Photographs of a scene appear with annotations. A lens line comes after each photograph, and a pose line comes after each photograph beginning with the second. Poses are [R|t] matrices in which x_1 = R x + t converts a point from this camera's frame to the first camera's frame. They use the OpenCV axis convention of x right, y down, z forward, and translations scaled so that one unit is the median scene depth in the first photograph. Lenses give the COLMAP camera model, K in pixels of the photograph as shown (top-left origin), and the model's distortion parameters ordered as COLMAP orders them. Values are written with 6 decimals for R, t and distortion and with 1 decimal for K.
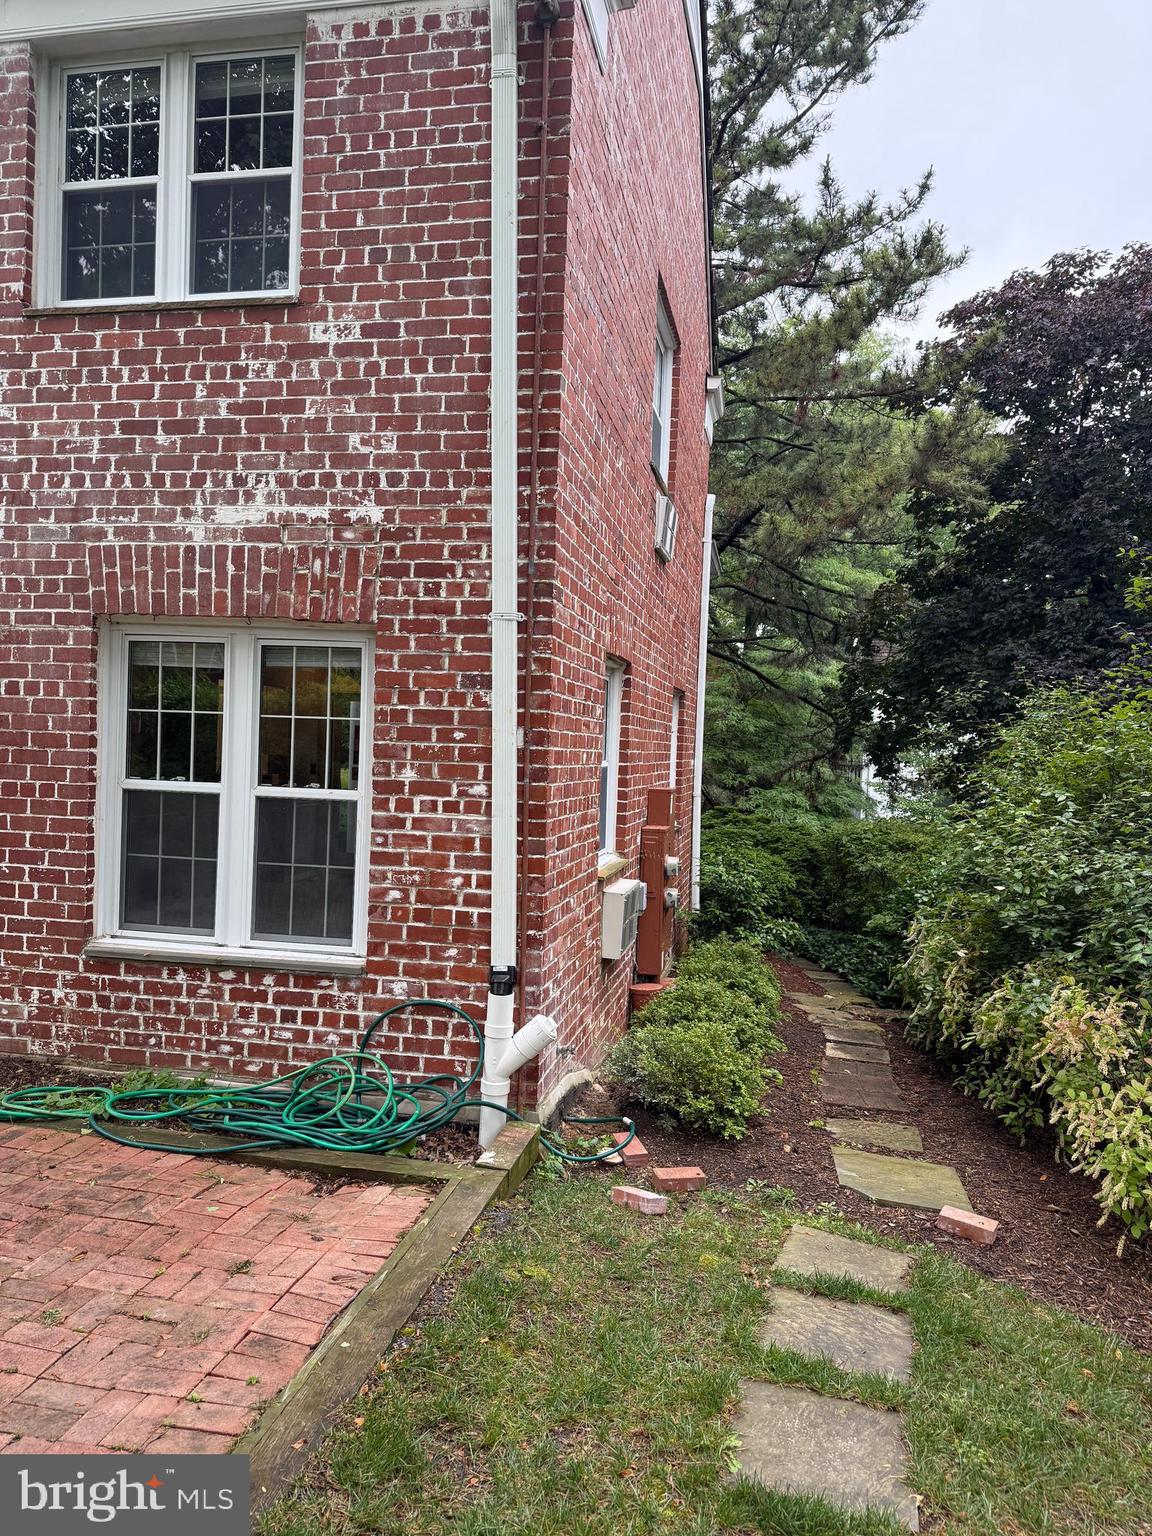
lens RADIAL K [[1092.1, 0, 579.3], [0, 1092.1, 770.6], [0, 0, 1]] dist [0.033318, -0.039718]
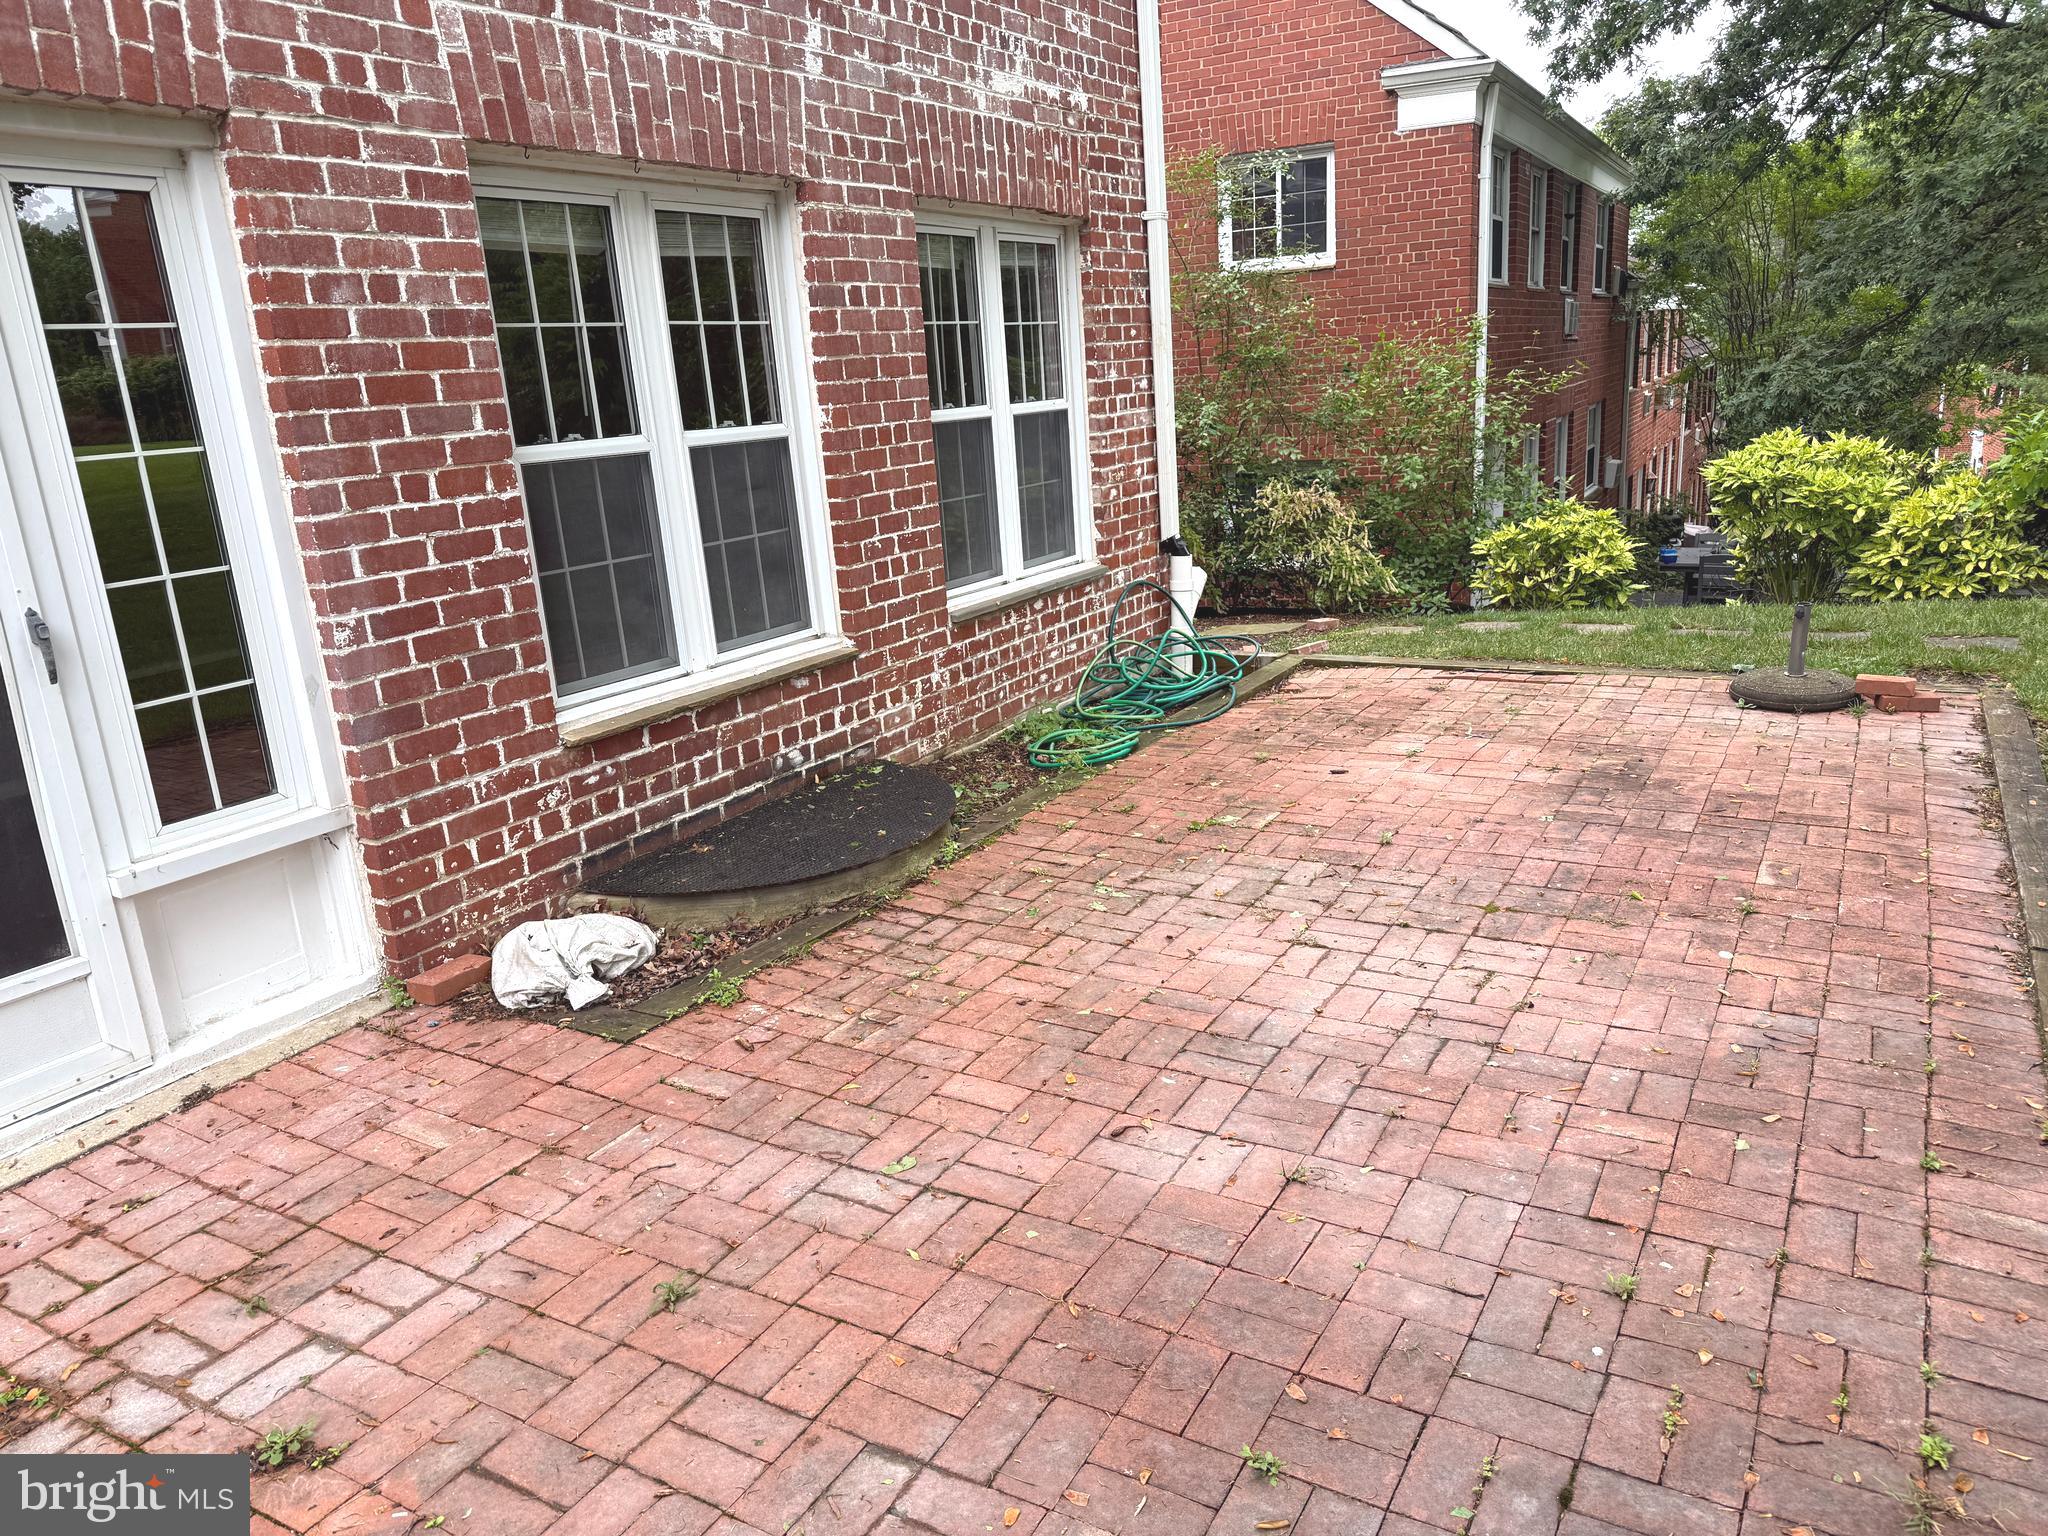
lens RADIAL K [[1456.2, 0, 1031.2], [0, 1456.2, 779.4], [0, 0, 1]] dist [0.033318, -0.039718]
pose [[0.321658, -0.313540, 0.893437, -1.507354], [0.082734, 0.949280, 0.303351, -0.057106], [-0.943235, -0.023658, 0.331284, 0.570734]]
